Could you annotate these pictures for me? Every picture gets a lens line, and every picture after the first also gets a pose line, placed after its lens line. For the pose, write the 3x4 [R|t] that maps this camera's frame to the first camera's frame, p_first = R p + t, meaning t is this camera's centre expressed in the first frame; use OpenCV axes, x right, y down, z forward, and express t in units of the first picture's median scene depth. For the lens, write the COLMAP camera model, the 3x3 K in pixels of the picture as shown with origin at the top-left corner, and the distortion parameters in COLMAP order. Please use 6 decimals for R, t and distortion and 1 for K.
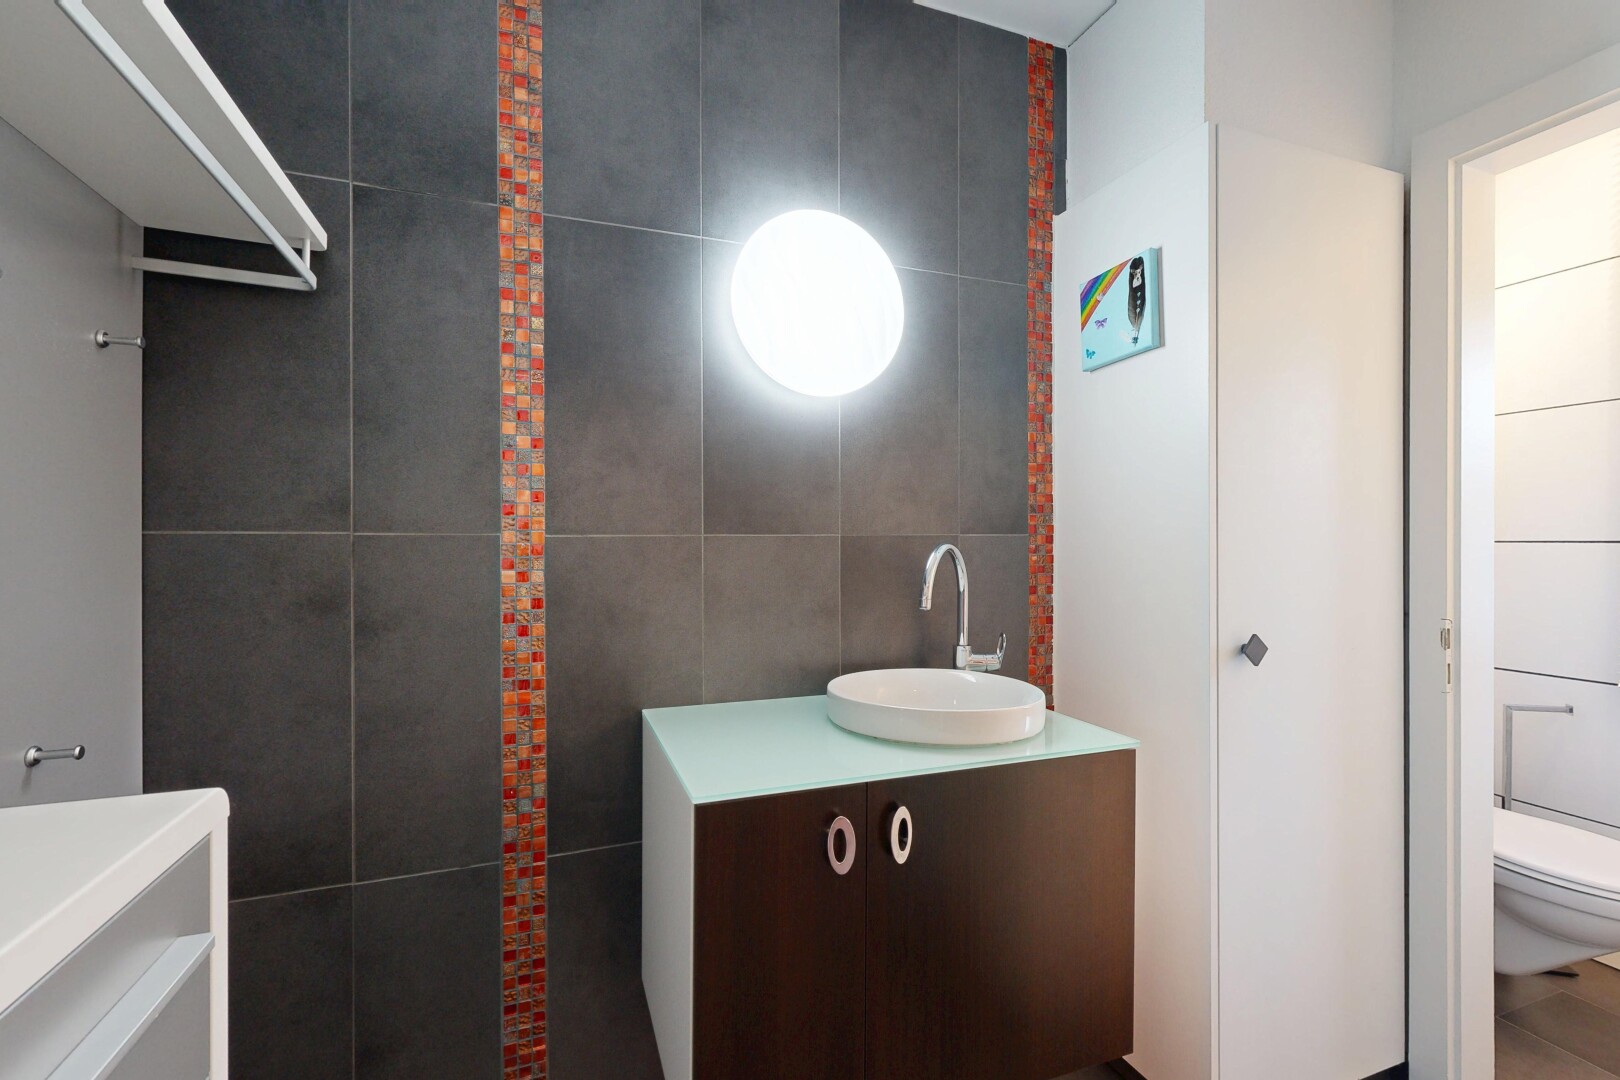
lens RADIAL K [[698.4, 0, 807.0], [0, 698.4, 545.1], [0, 0, 1]] dist [-0.001995, -0.000043]
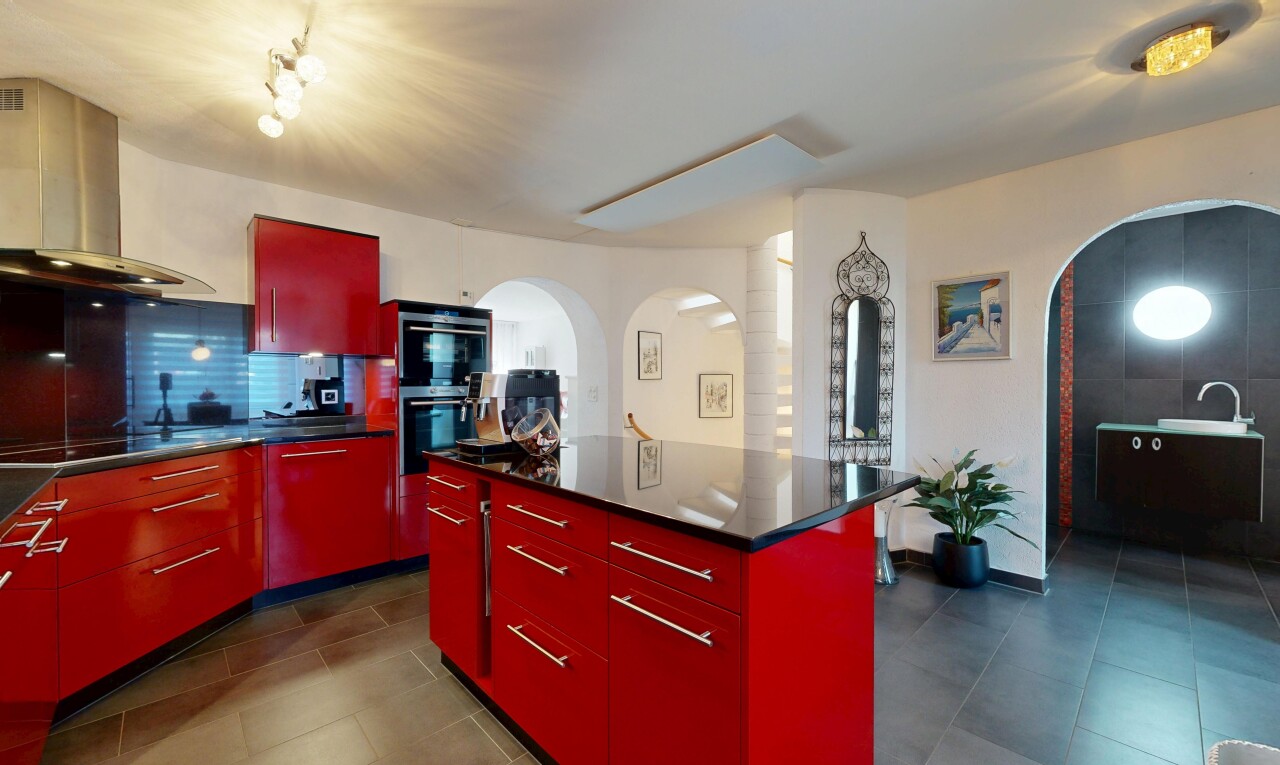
lens RADIAL K [[496.6, 0, 636.9], [0, 496.6, 385.4], [0, 0, 1]] dist [-0.000471, -0.000100]
pose [[0.385690, 0.011778, -0.922553, 1.429334], [-0.003582, 0.999930, 0.011269, -0.003385], [0.922622, -0.001042, 0.385705, -2.693312]]
